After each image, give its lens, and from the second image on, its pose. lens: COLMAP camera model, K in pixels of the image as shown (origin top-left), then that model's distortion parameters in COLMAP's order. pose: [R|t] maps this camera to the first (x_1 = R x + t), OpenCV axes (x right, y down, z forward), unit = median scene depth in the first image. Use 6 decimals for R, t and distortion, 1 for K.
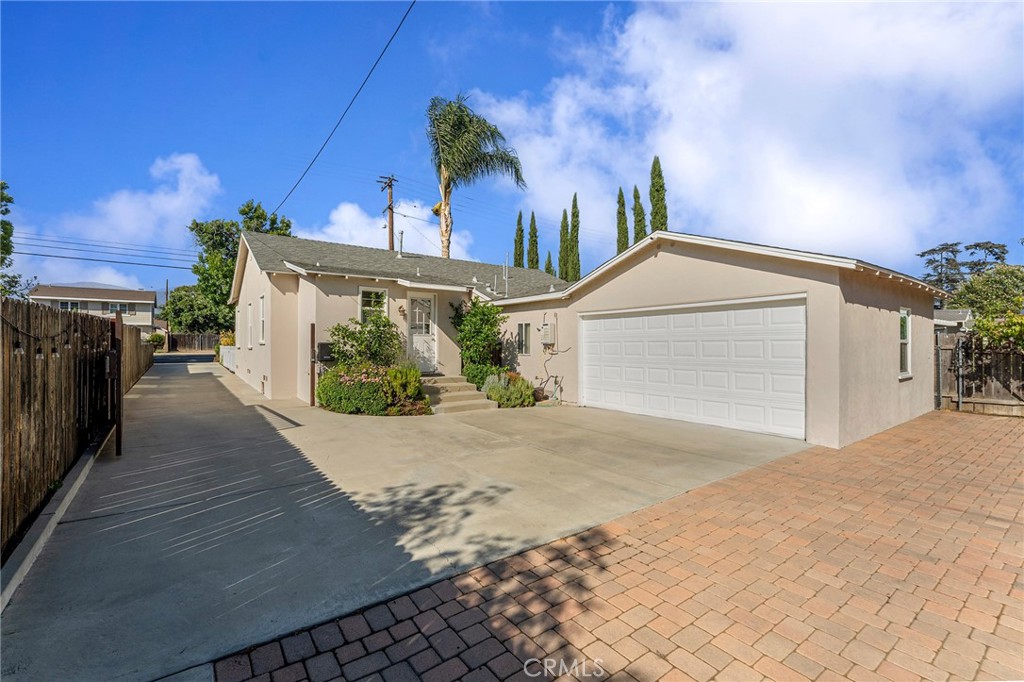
lens RADIAL K [[437.7, 0, 512.7], [0, 437.7, 351.8], [0, 0, 1]] dist [-0.001578, -0.000320]
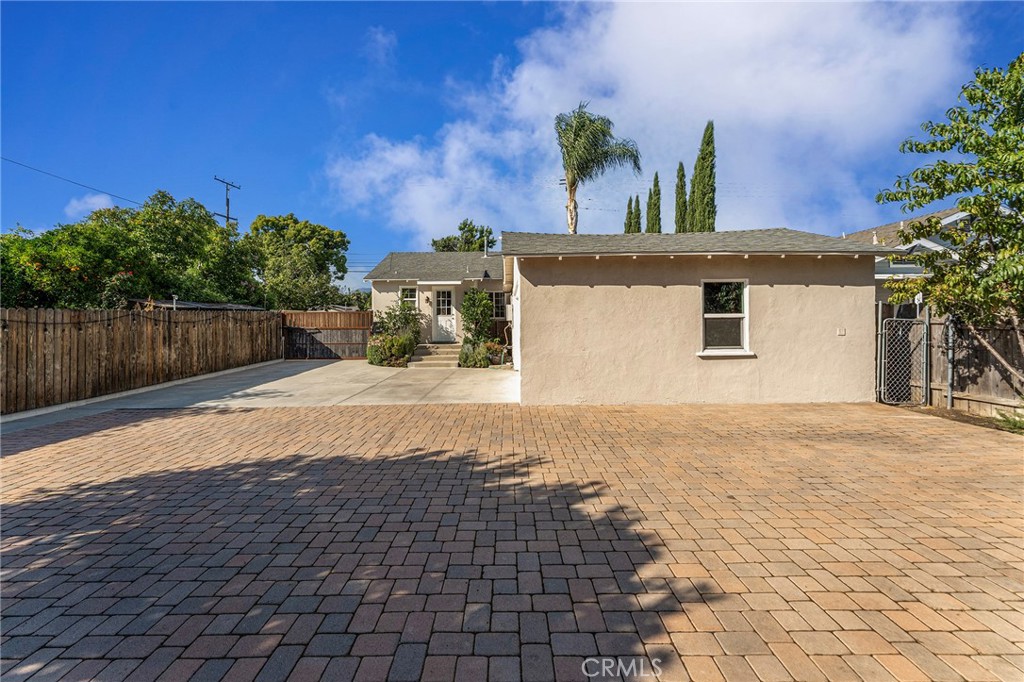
lens RADIAL K [[413.0, 0, 512.0], [0, 413.0, 341.0], [0, 0, 1]] dist [0.000909, -0.000020]
pose [[0.810952, 0.020025, -0.584769, 0.828351], [-0.001644, 0.999488, 0.031947, 0.001348], [0.585110, -0.024947, 0.810570, 0.023248]]
